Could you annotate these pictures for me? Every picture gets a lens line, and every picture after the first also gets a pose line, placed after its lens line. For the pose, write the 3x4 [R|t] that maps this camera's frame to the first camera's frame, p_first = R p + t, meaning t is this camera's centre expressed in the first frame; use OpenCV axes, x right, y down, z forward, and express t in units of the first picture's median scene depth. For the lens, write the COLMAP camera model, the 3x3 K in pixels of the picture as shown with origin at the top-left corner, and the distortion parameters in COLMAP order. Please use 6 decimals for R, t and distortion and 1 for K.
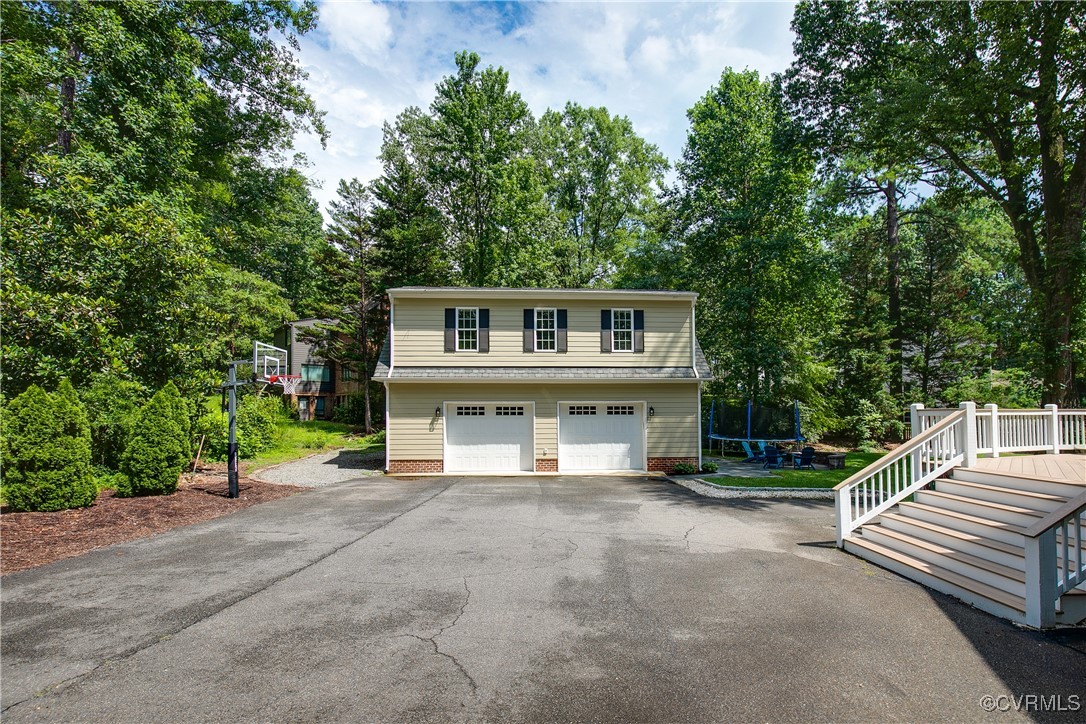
lens RADIAL K [[498.5, 0, 572.6], [0, 498.5, 410.6], [0, 0, 1]] dist [-0.025378, 0.000385]
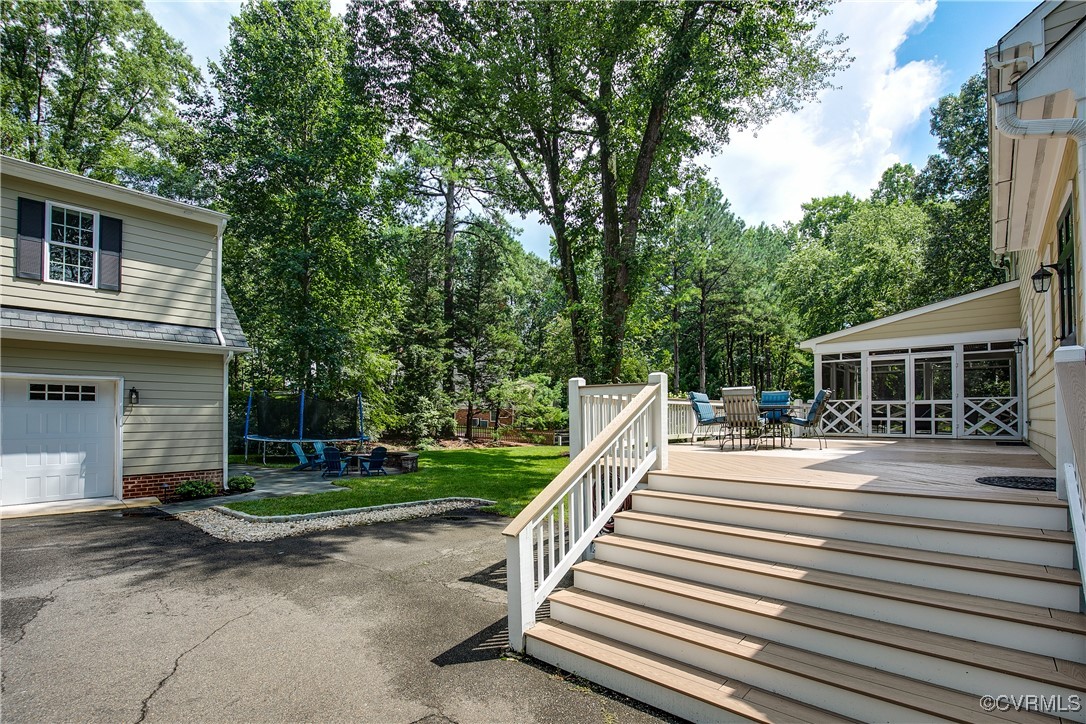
lens RADIAL K [[504.0, 0, 546.5], [0, 504.0, 401.5], [0, 0, 1]] dist [-0.027893, 0.000670]
pose [[0.693618, 0.025506, 0.719891, 0.077262], [-0.012307, 0.999647, -0.023561, 0.015862], [-0.720238, 0.007483, 0.693687, 0.247685]]
